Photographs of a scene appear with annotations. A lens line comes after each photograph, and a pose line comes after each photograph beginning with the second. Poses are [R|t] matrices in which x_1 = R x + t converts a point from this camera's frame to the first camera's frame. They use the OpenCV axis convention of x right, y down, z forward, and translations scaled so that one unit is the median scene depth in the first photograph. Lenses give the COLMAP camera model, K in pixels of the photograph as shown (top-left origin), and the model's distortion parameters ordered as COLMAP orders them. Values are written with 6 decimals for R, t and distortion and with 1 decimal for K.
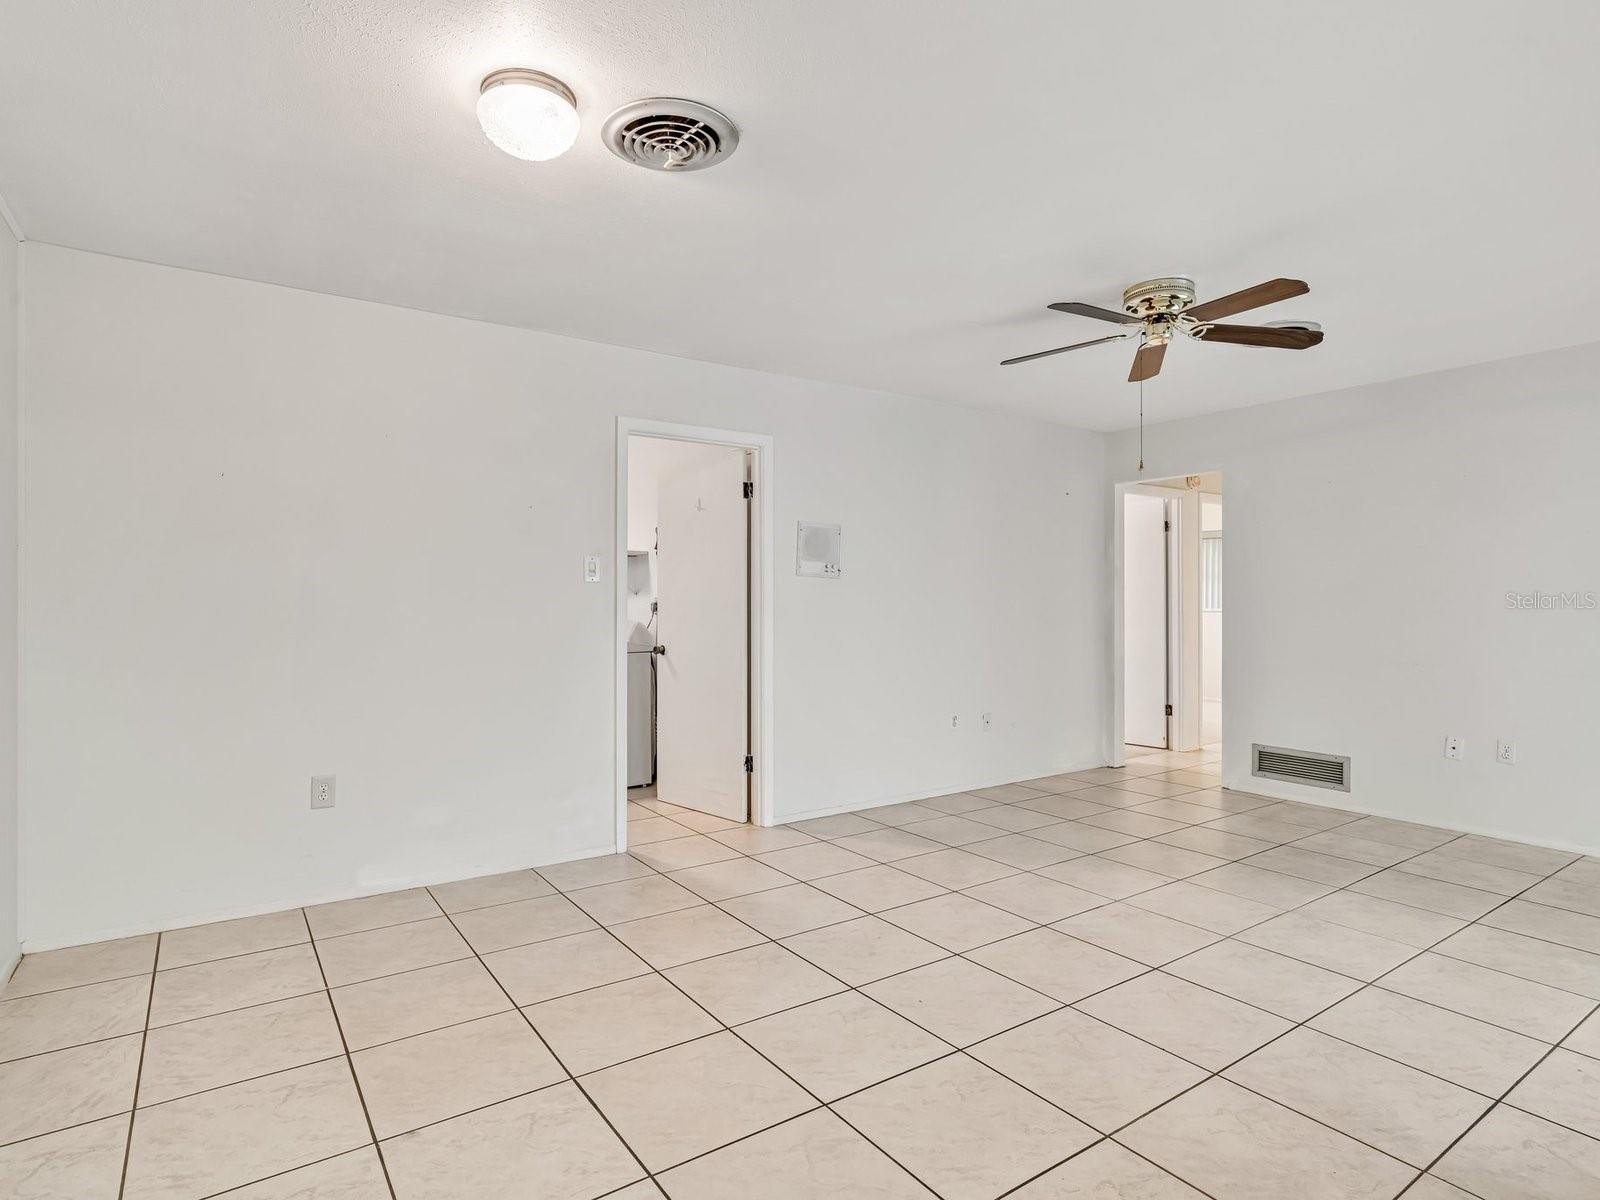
lens RADIAL K [[849.6, 0, 788.3], [0, 849.6, 611.2], [0, 0, 1]] dist [-0.018972, 0.006577]
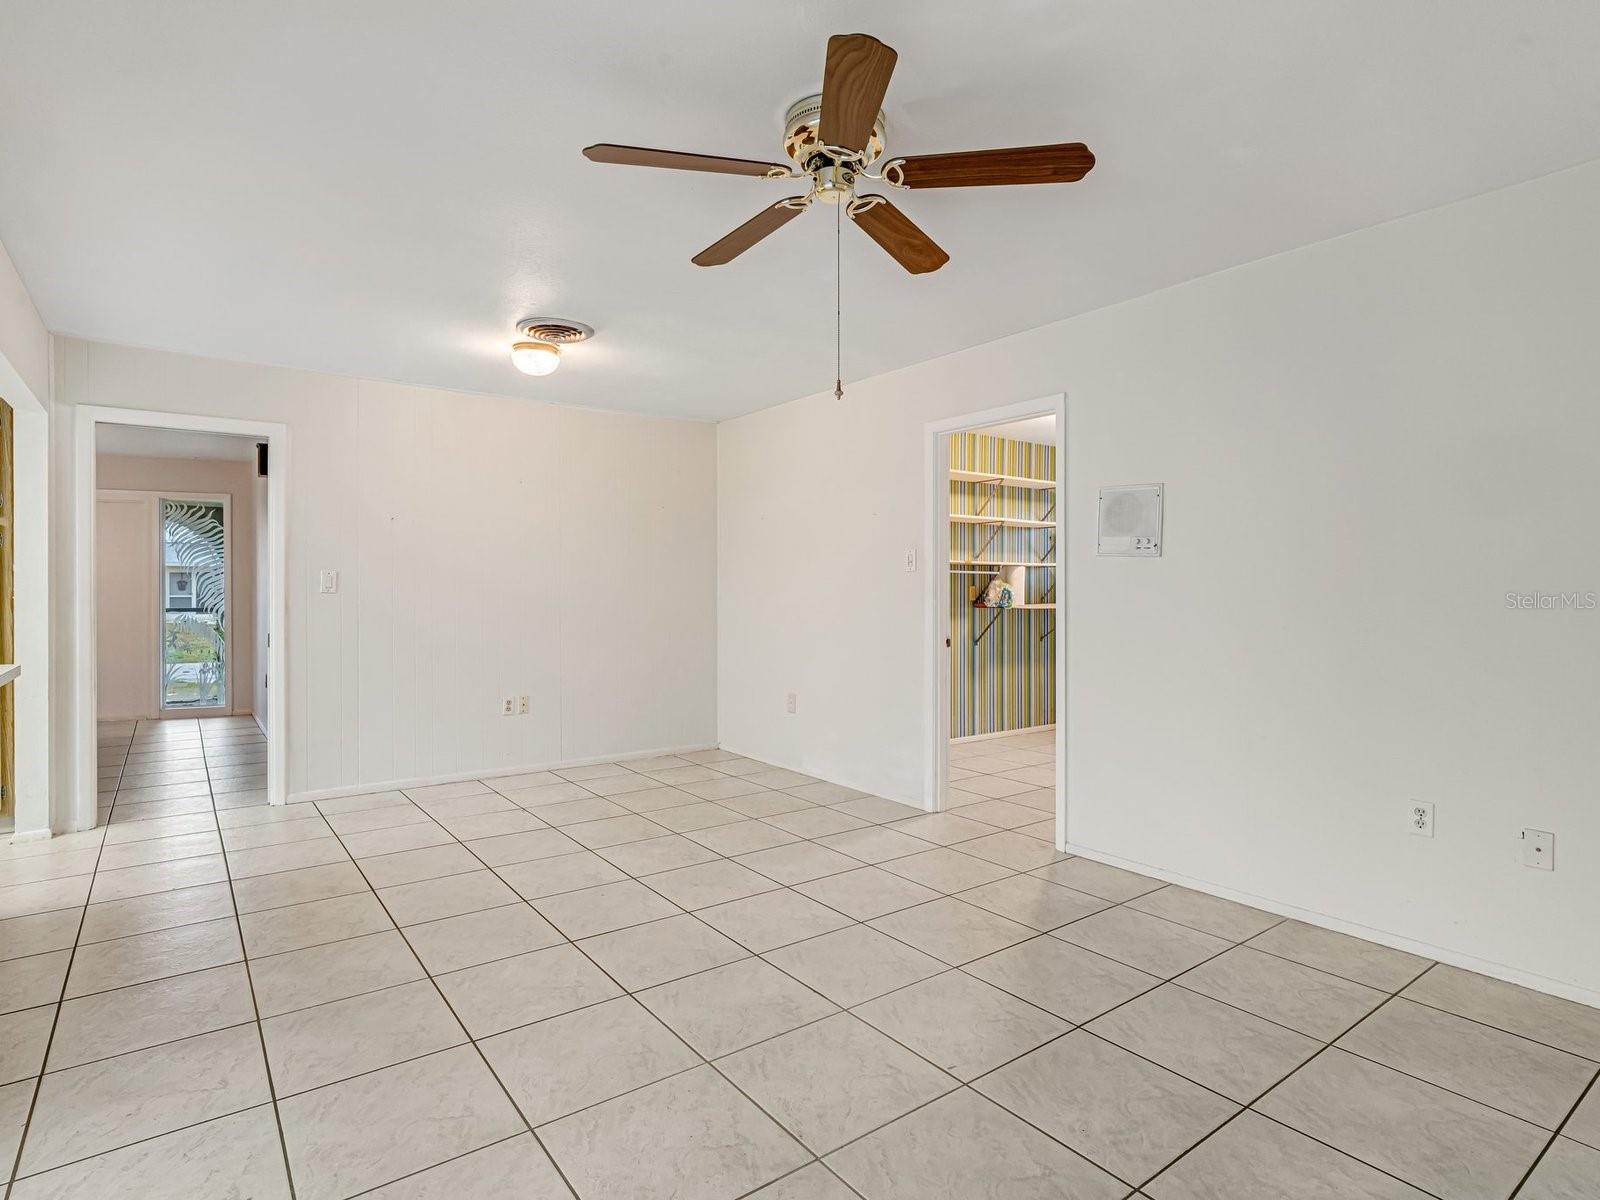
lens RADIAL K [[849.6, 0, 790.9], [0, 849.6, 592.0], [0, 0, 1]] dist [-0.018972, 0.006577]
pose [[0.035760, 0.004084, -0.999352, 0.957619], [-0.013465, 0.999903, 0.003604, -0.007744], [0.999270, 0.013327, 0.035812, 0.810067]]
